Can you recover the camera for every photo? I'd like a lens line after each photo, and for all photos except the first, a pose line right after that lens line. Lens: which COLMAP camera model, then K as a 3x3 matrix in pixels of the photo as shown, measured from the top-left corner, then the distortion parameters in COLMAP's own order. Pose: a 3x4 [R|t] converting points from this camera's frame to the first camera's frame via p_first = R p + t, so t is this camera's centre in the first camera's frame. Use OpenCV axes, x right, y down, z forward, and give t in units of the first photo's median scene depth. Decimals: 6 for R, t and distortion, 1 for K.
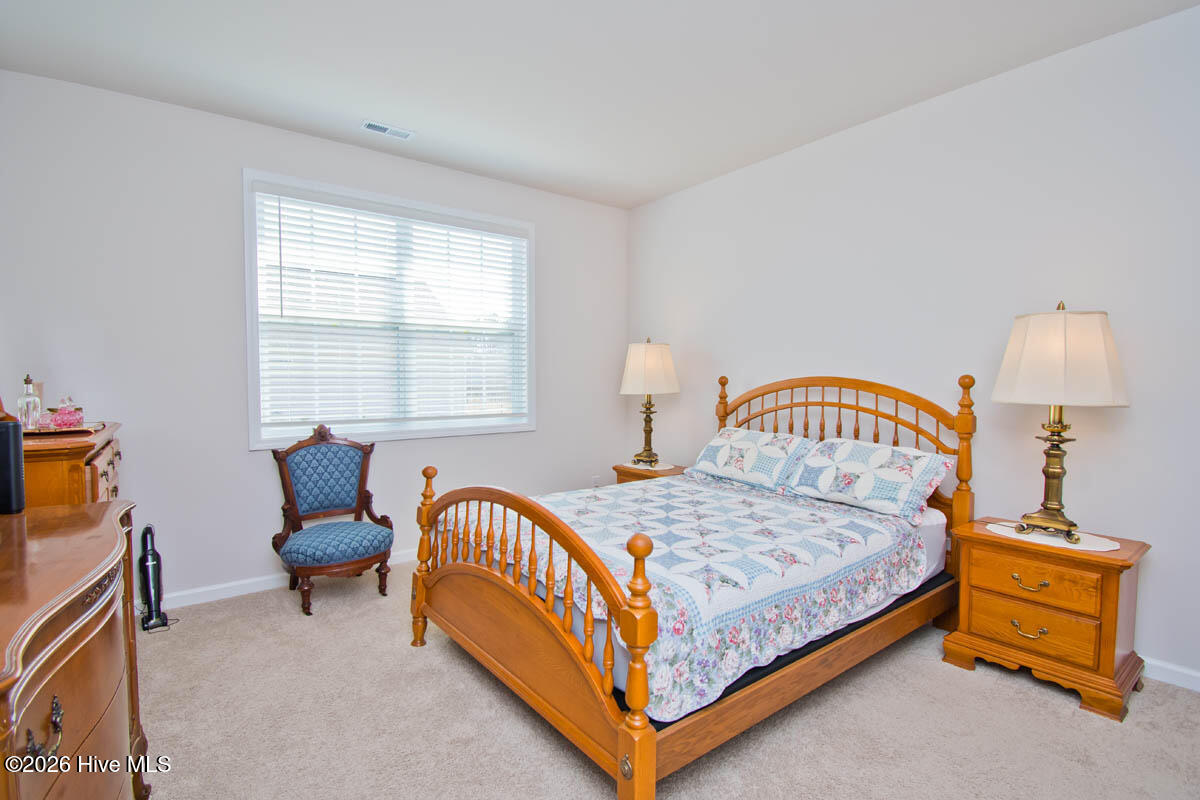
lens RADIAL K [[553.7, 0, 595.2], [0, 553.7, 397.8], [0, 0, 1]] dist [0.015686, -0.029770]
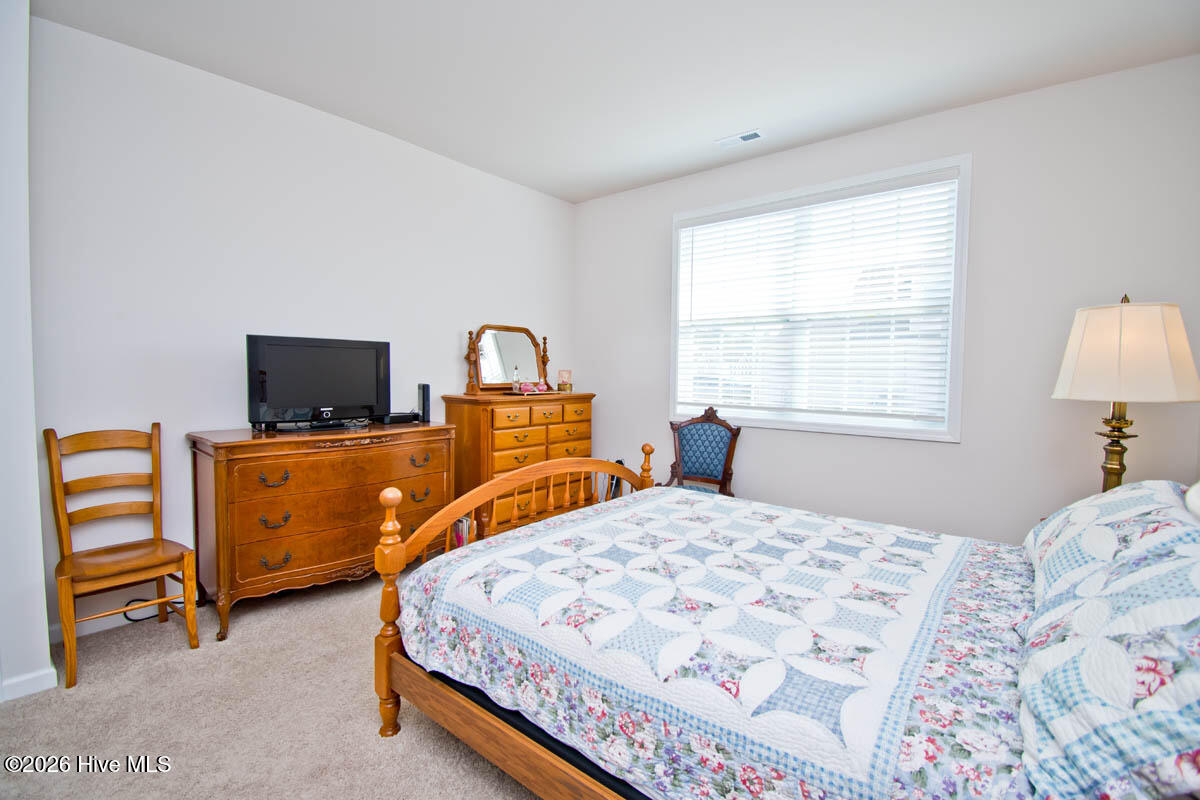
lens RADIAL K [[526.5, 0, 598.5], [0, 526.5, 398.6], [0, 0, 1]] dist [0.014137, -0.023758]
pose [[0.247446, 0.058441, -0.967138, 0.579188], [-0.041356, 0.997907, 0.049719, -0.017277], [0.968019, 0.027694, 0.249345, 0.491016]]
